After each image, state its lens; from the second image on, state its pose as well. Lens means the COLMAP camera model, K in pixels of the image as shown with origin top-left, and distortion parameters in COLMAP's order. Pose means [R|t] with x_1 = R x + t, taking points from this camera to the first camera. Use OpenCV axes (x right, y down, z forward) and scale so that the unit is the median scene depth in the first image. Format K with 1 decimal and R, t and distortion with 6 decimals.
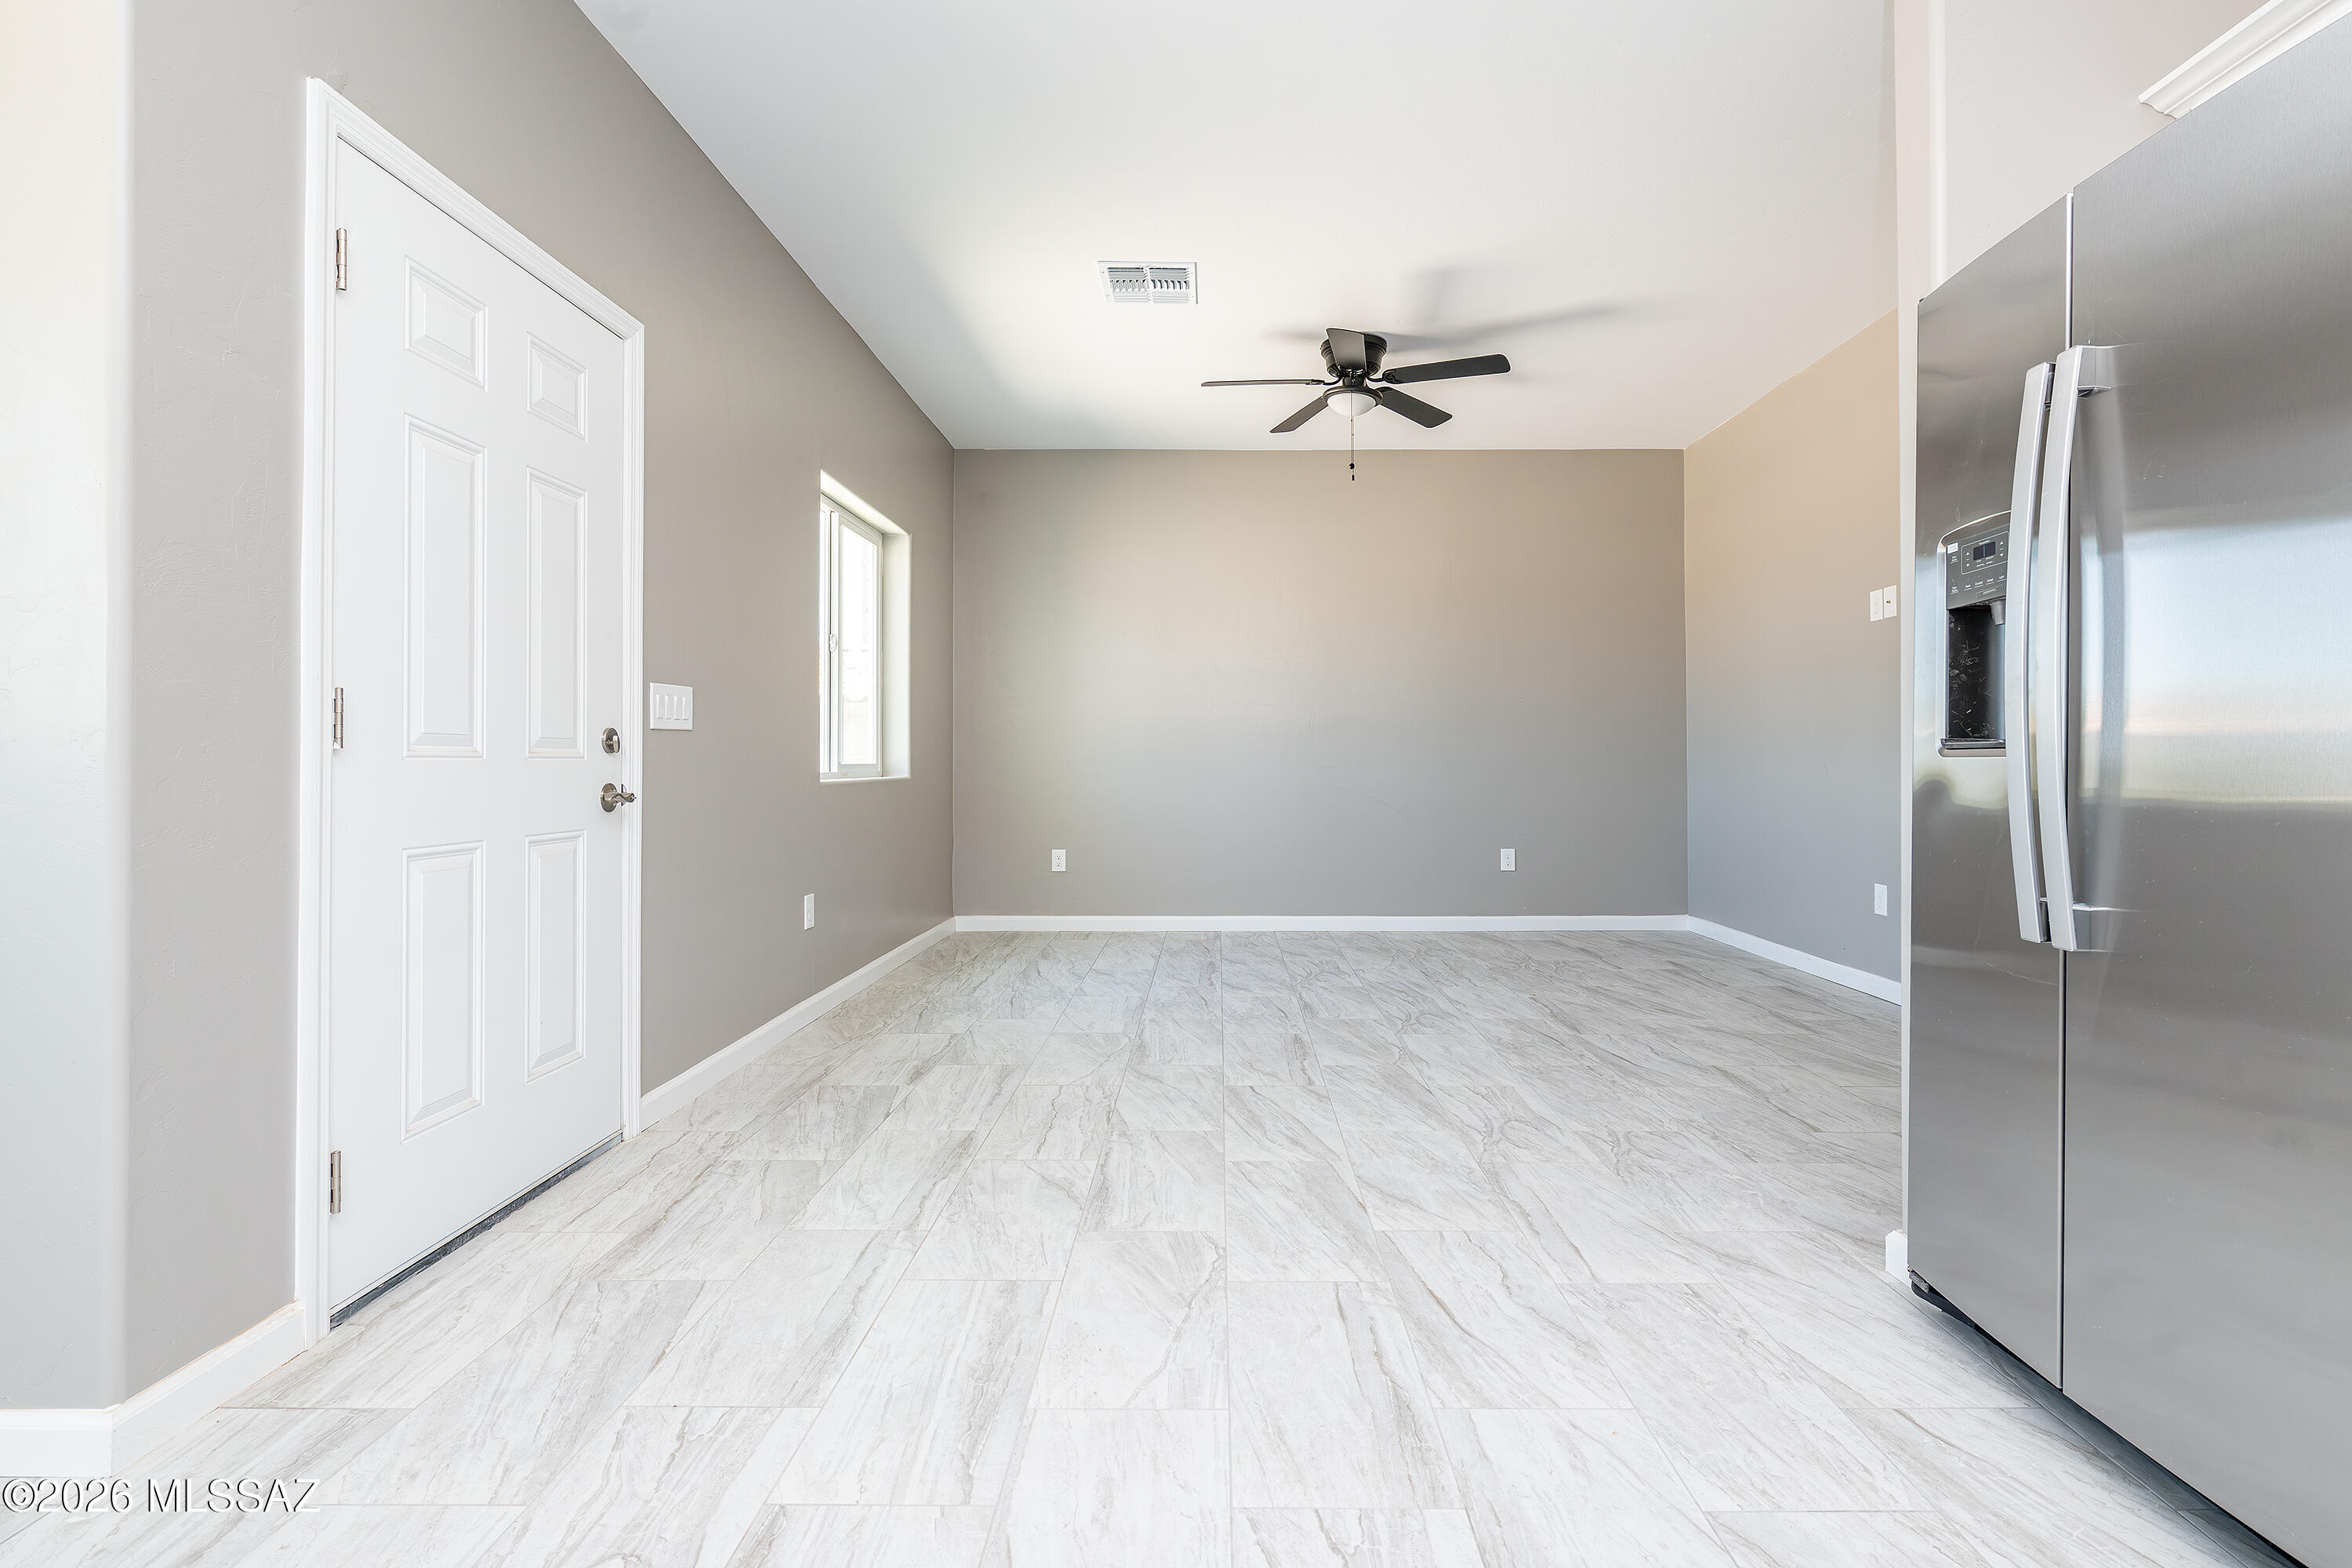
lens RADIAL K [[1058.5, 0, 1224.0], [0, 1058.5, 748.7], [0, 0, 1]] dist [-0.000958, -0.000288]
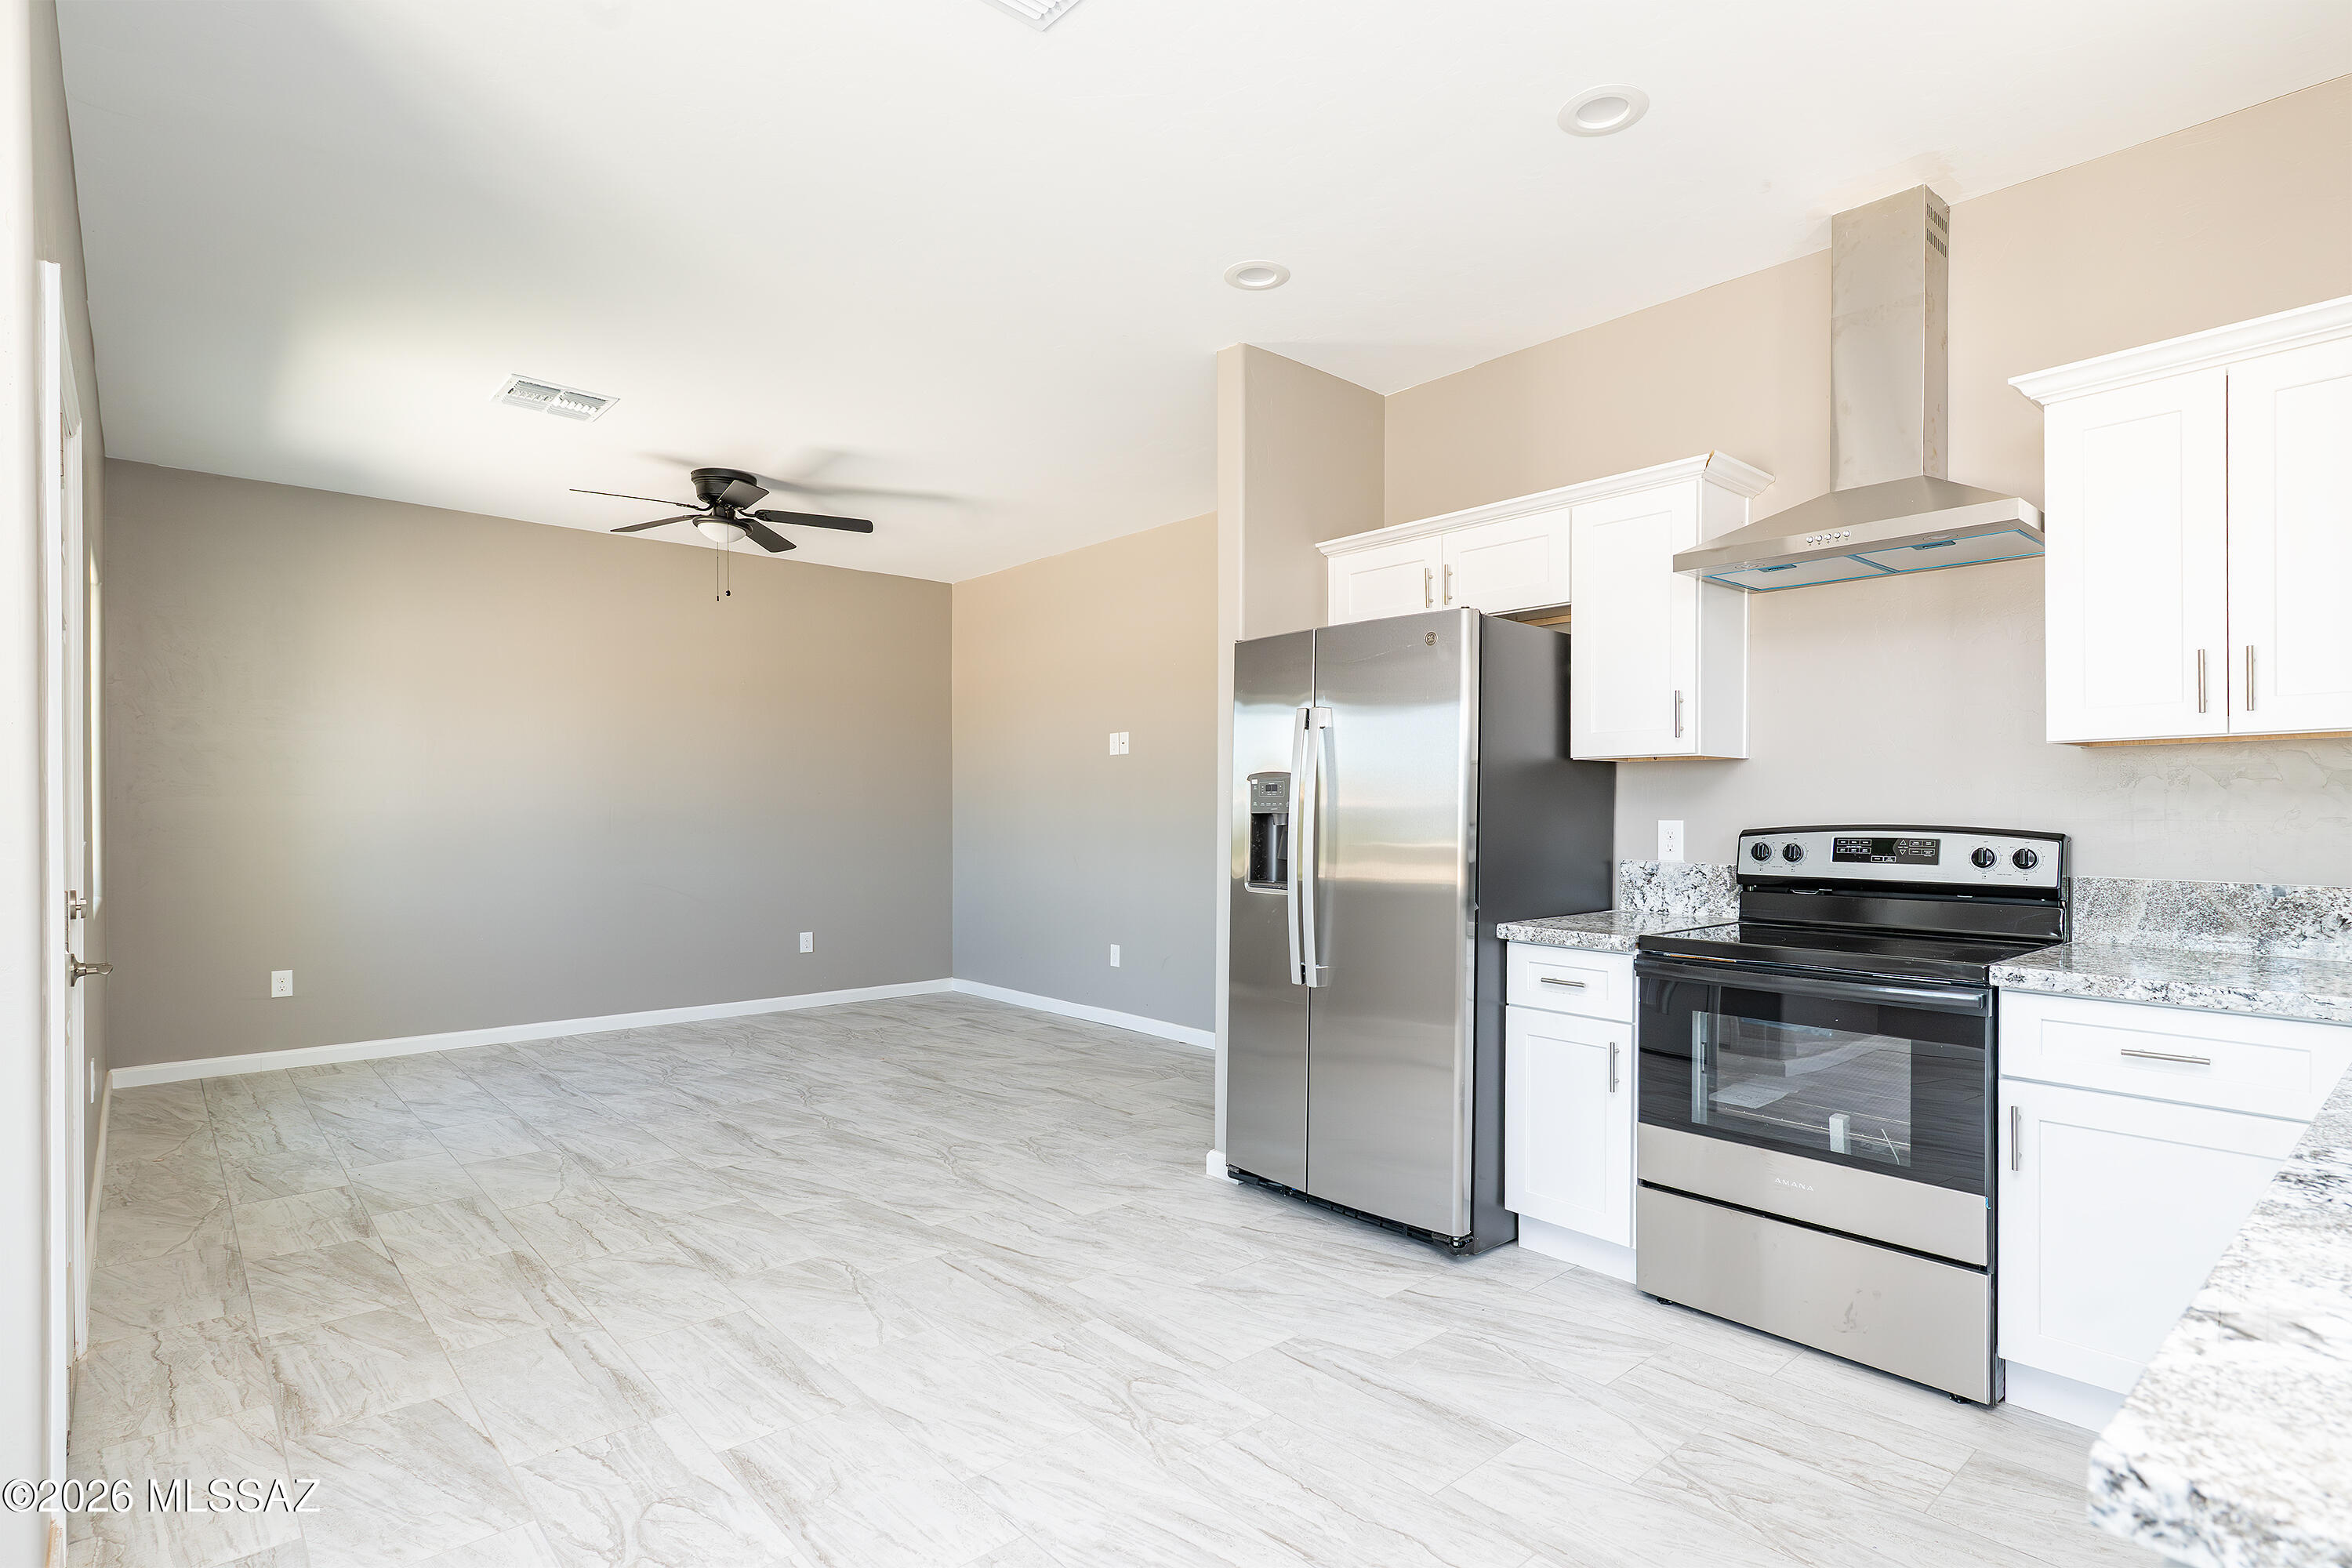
lens RADIAL K [[1152.9, 0, 1177.7], [0, 1152.9, 816.1], [0, 0, 1]] dist [0.002812, 0.000553]
pose [[0.751570, -0.001423, 0.659651, -0.513530], [-0.009558, 0.999869, 0.013047, -0.099224], [-0.659584, -0.016111, 0.751459, -0.310014]]
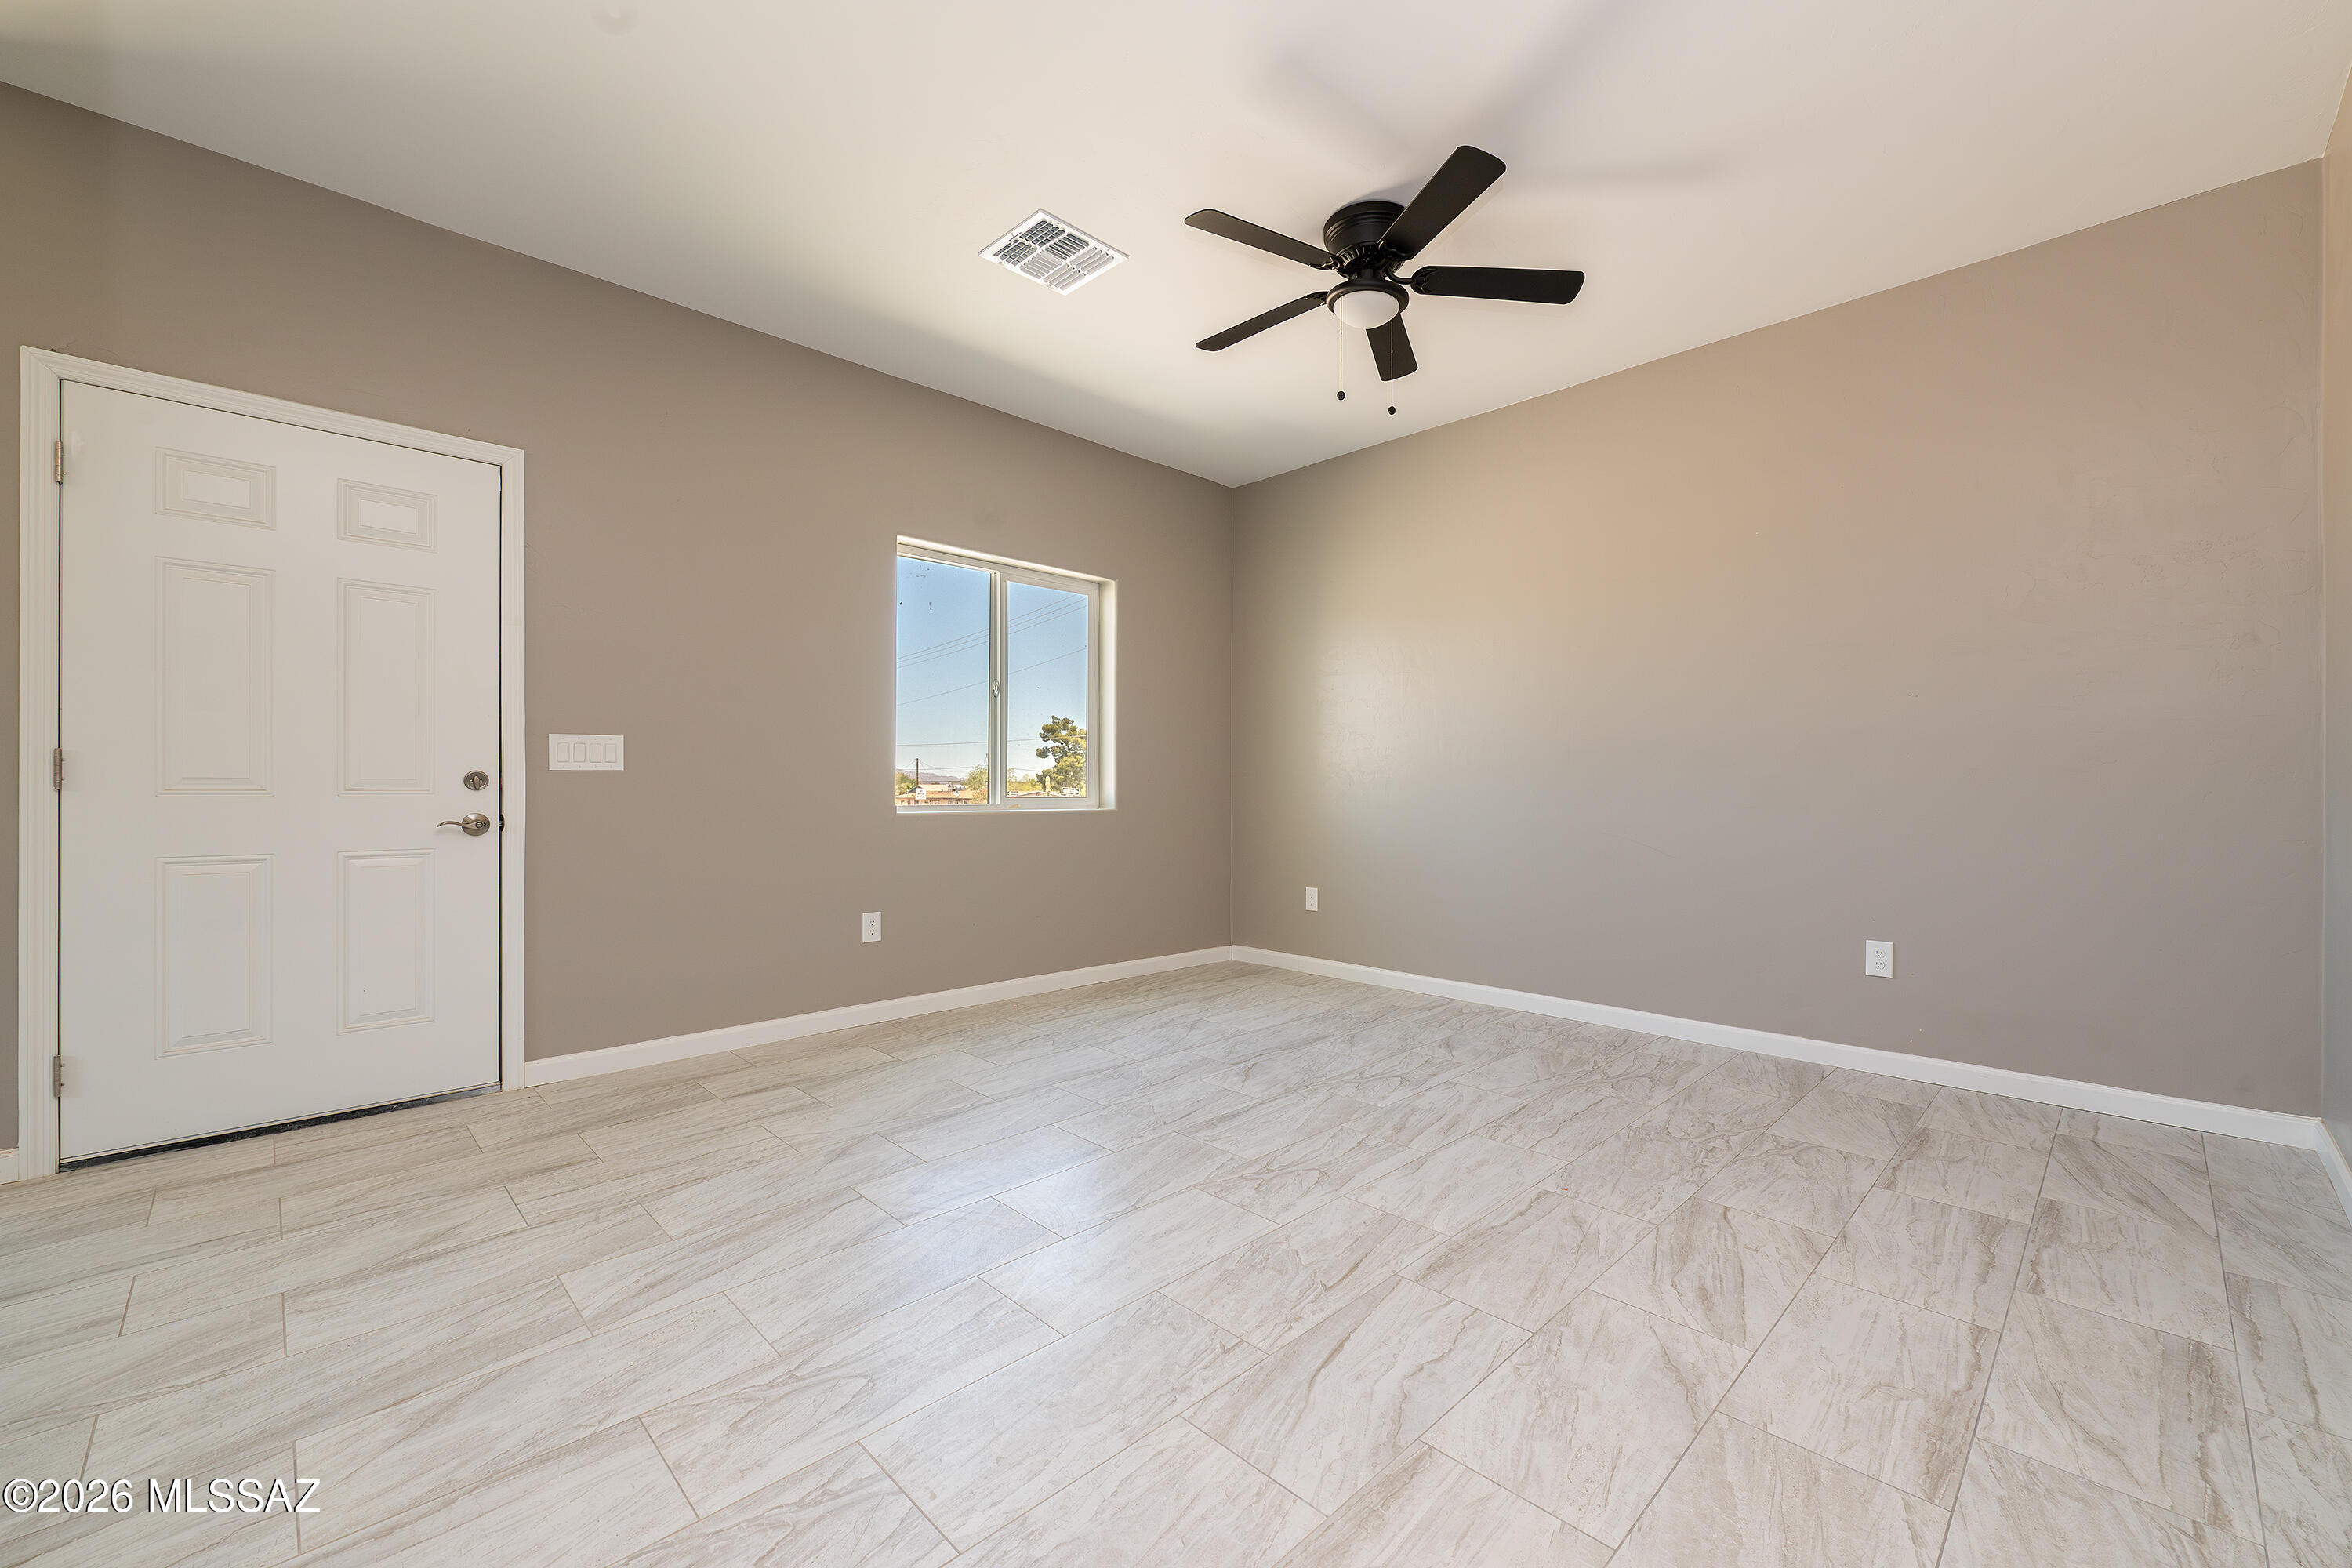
lens RADIAL K [[942.6, 0, 1239.7], [0, 942.6, 780.4], [0, 0, 1]] dist [0.001475, -0.000129]
pose [[0.720040, -0.005222, -0.693913, 0.868428], [0.006062, 0.999981, -0.001235, 0.000846], [0.693906, -0.003317, 0.720058, 0.797848]]
